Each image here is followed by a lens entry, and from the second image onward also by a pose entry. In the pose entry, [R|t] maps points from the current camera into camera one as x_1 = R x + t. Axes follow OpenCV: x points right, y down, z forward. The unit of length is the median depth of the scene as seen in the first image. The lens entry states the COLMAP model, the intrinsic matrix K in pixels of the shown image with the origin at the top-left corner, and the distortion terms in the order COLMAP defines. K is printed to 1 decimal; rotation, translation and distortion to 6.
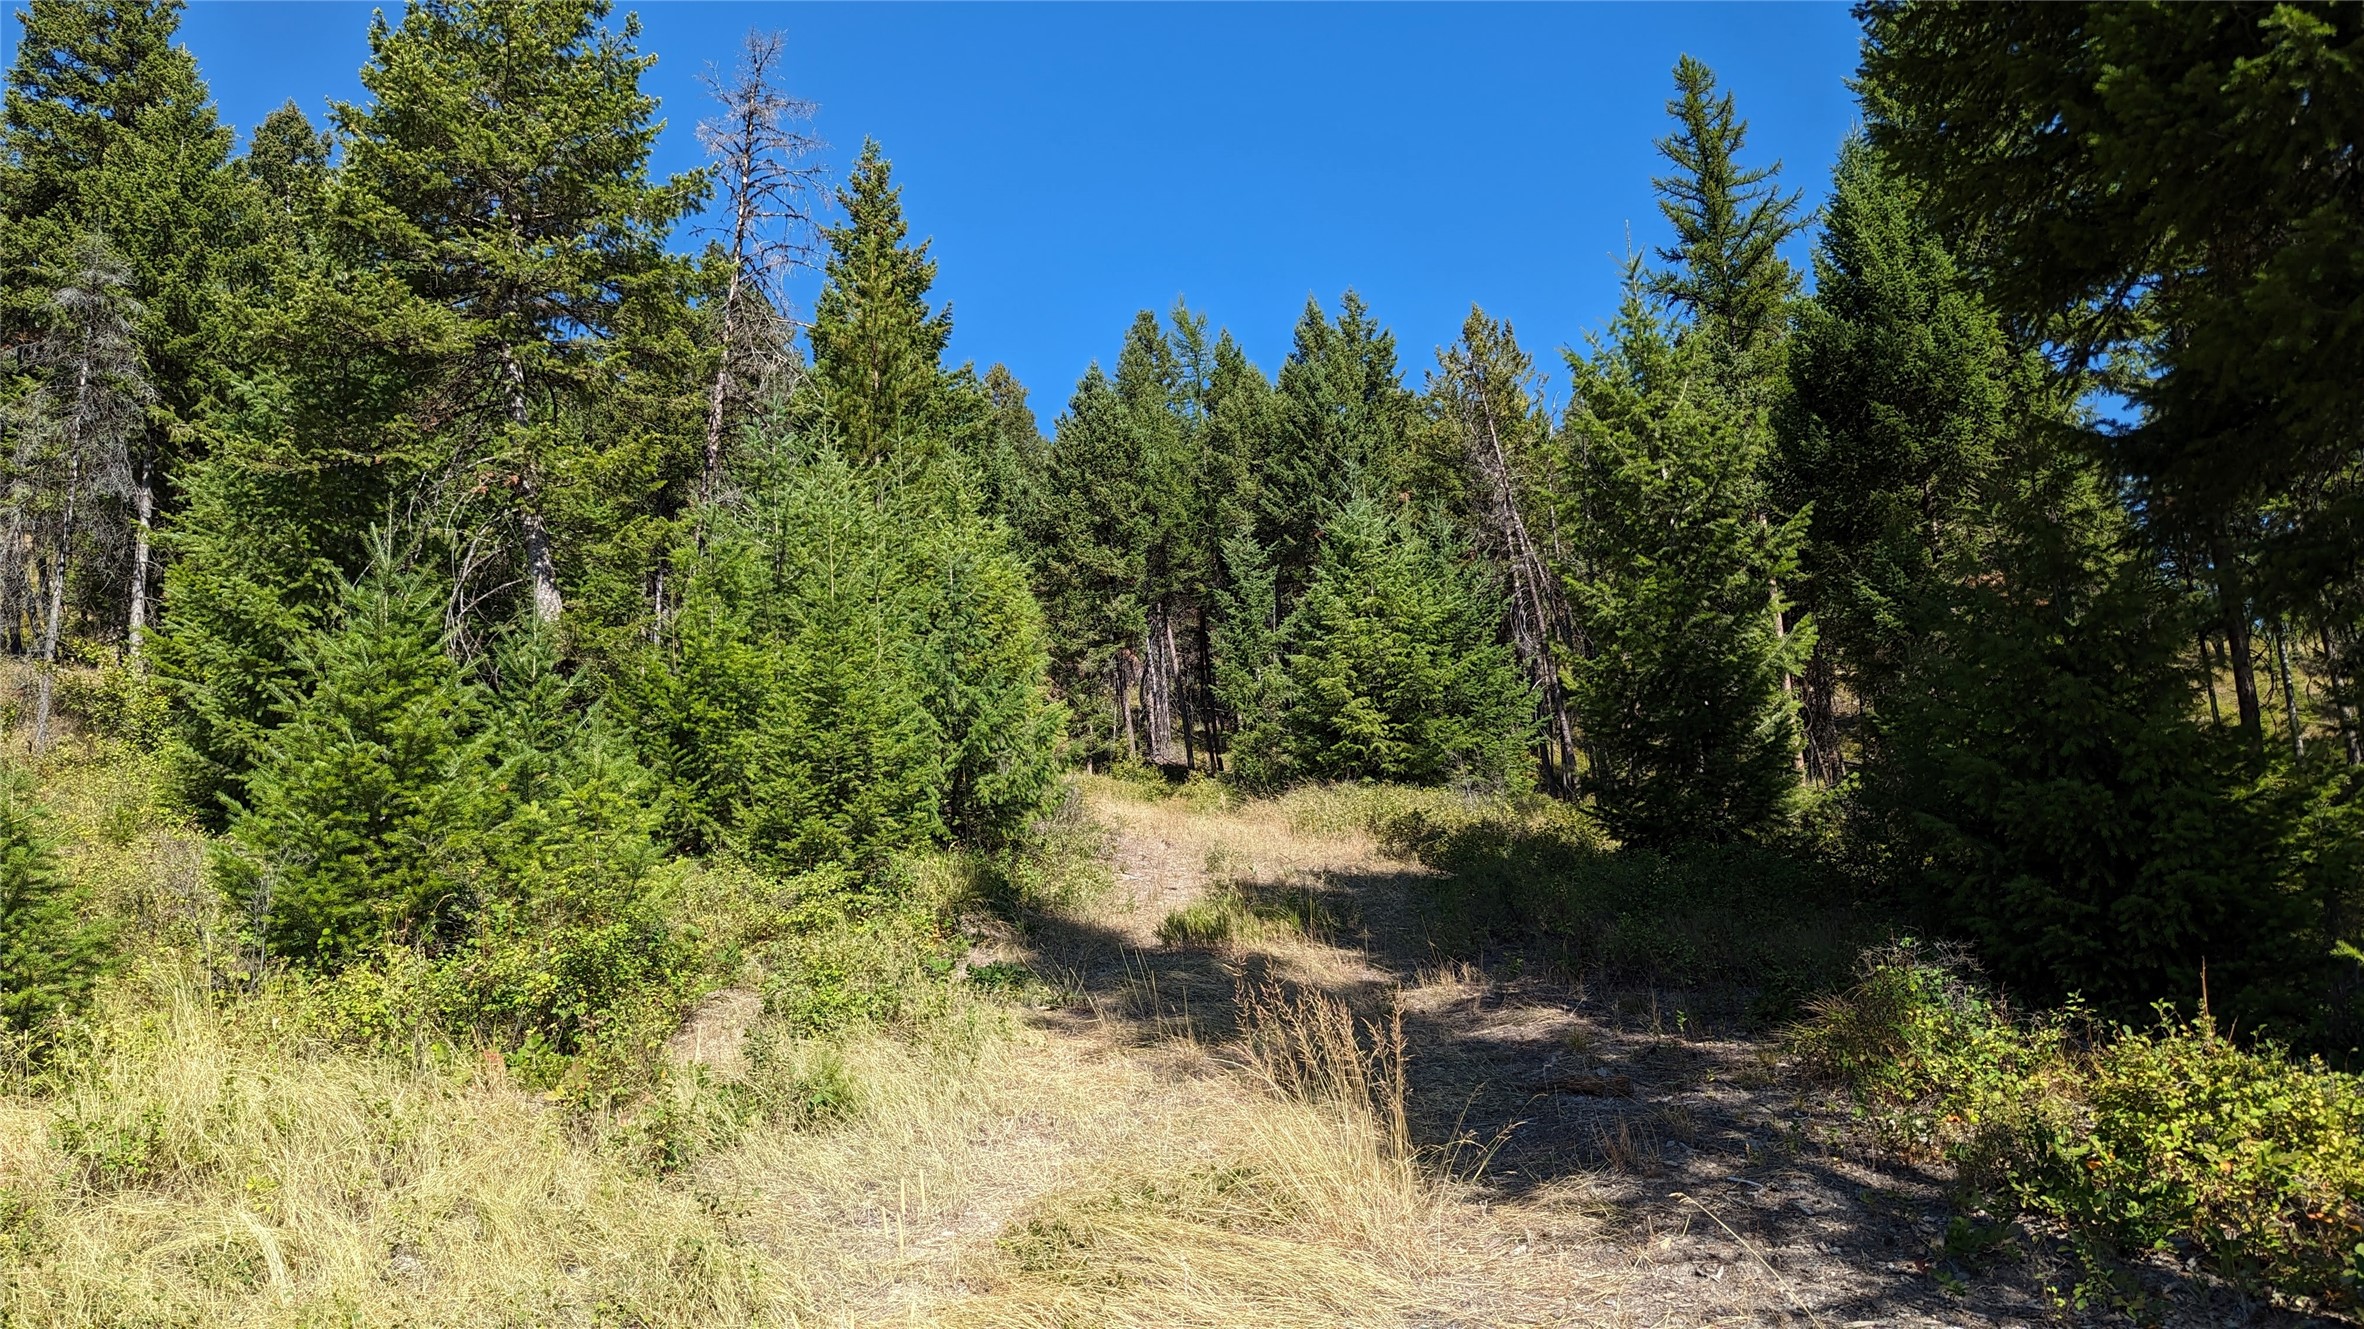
lens RADIAL K [[1630.9, 0, 1180.2], [0, 1630.9, 665.2], [0, 0, 1]] dist [0.036883, -0.053618]
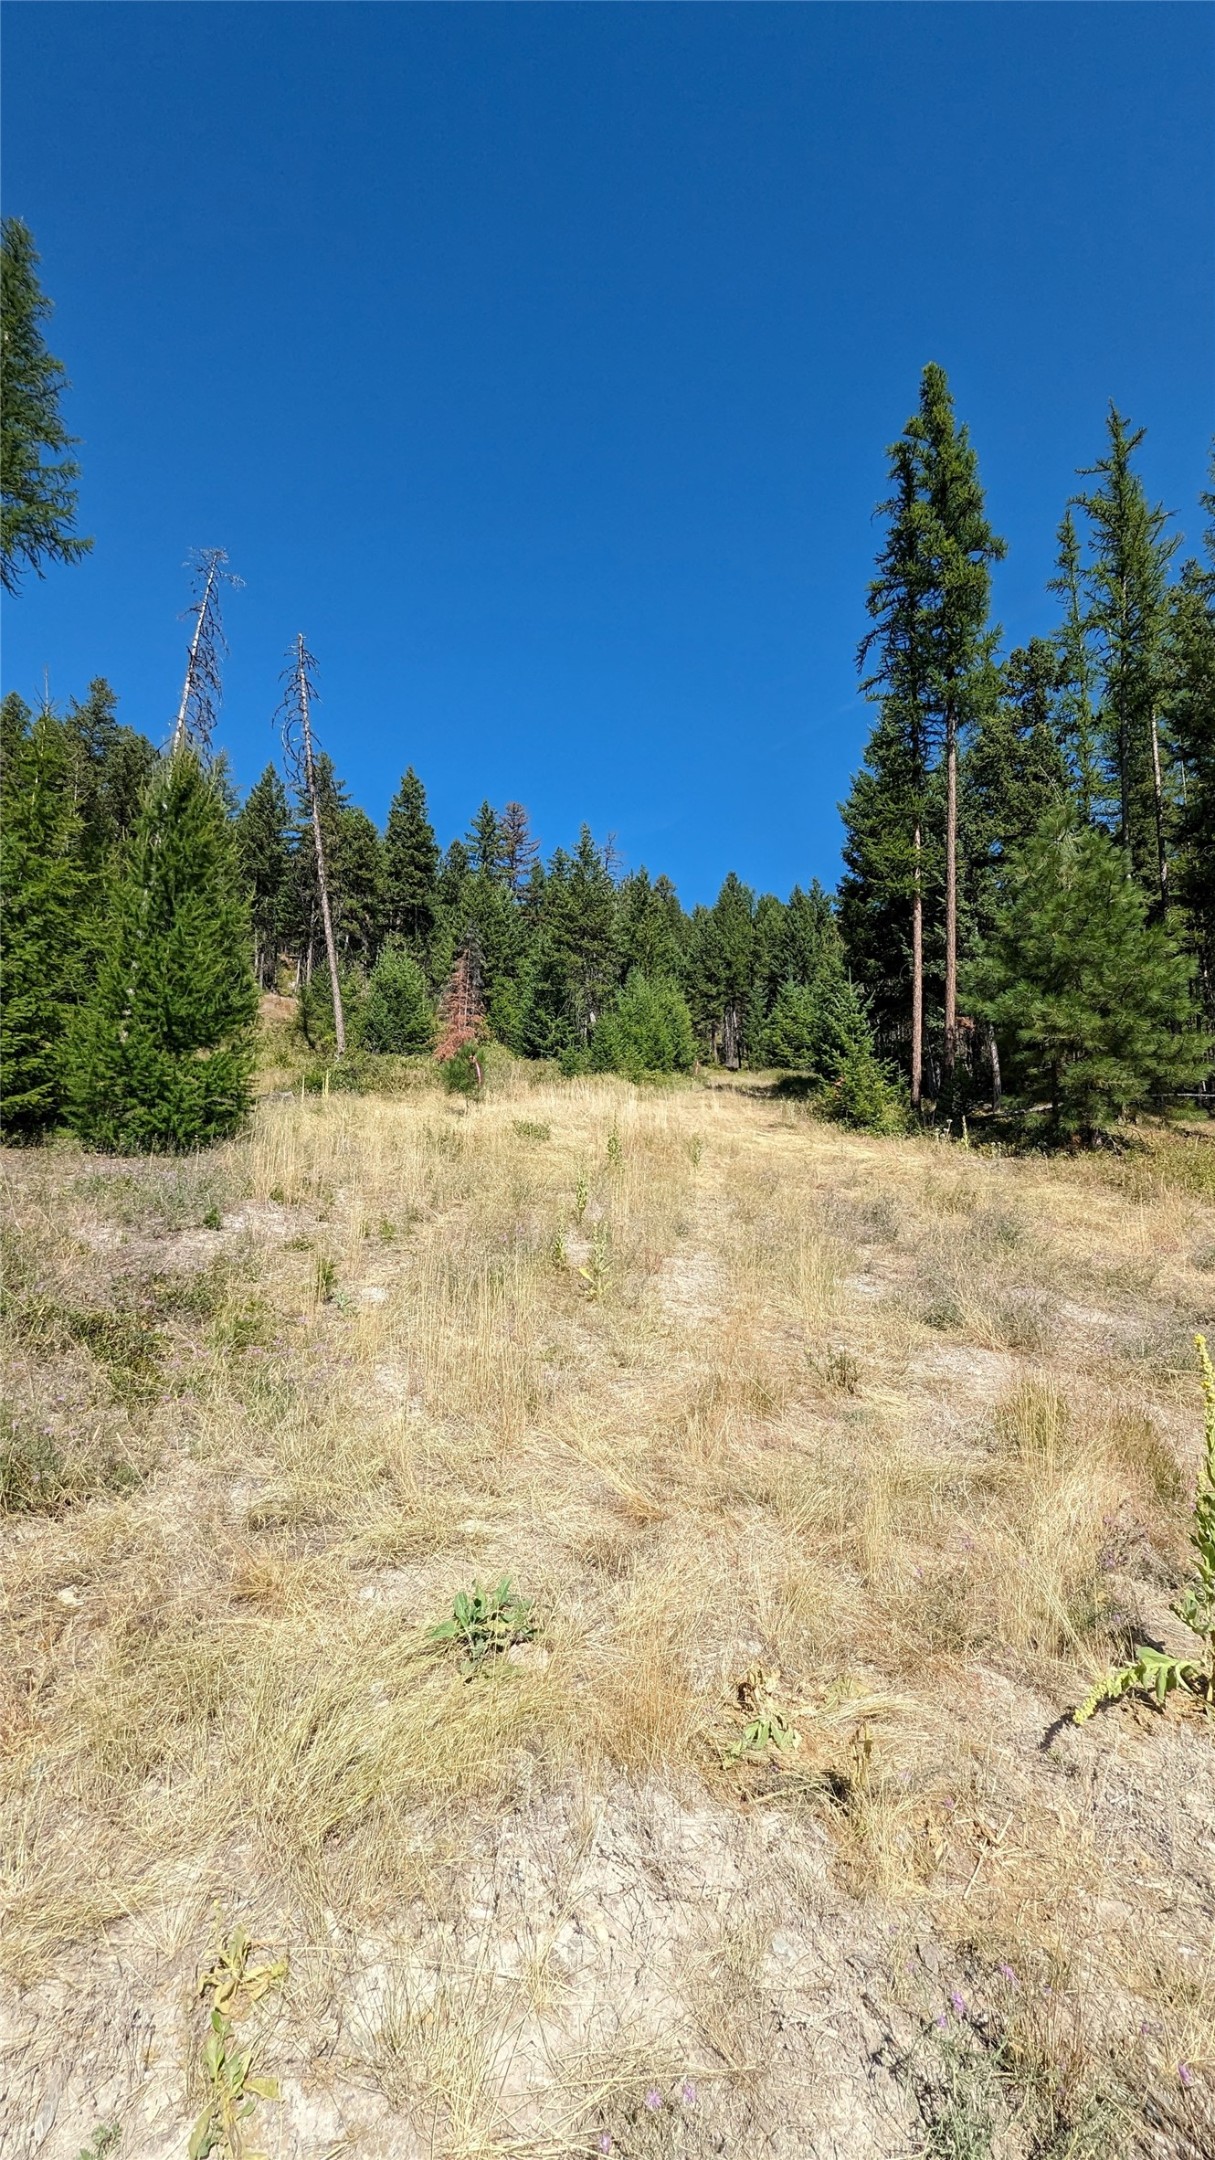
lens RADIAL K [[878.9, 0, 599.7], [0, 878.9, 1080.1], [0, 0, 1]] dist [-0.012569, -0.000215]
pose [[0.985398, 0.052723, -0.161896, 0.017831], [-0.041008, 0.996350, 0.074868, -0.013670], [0.165252, -0.067136, 0.983964, -0.450422]]
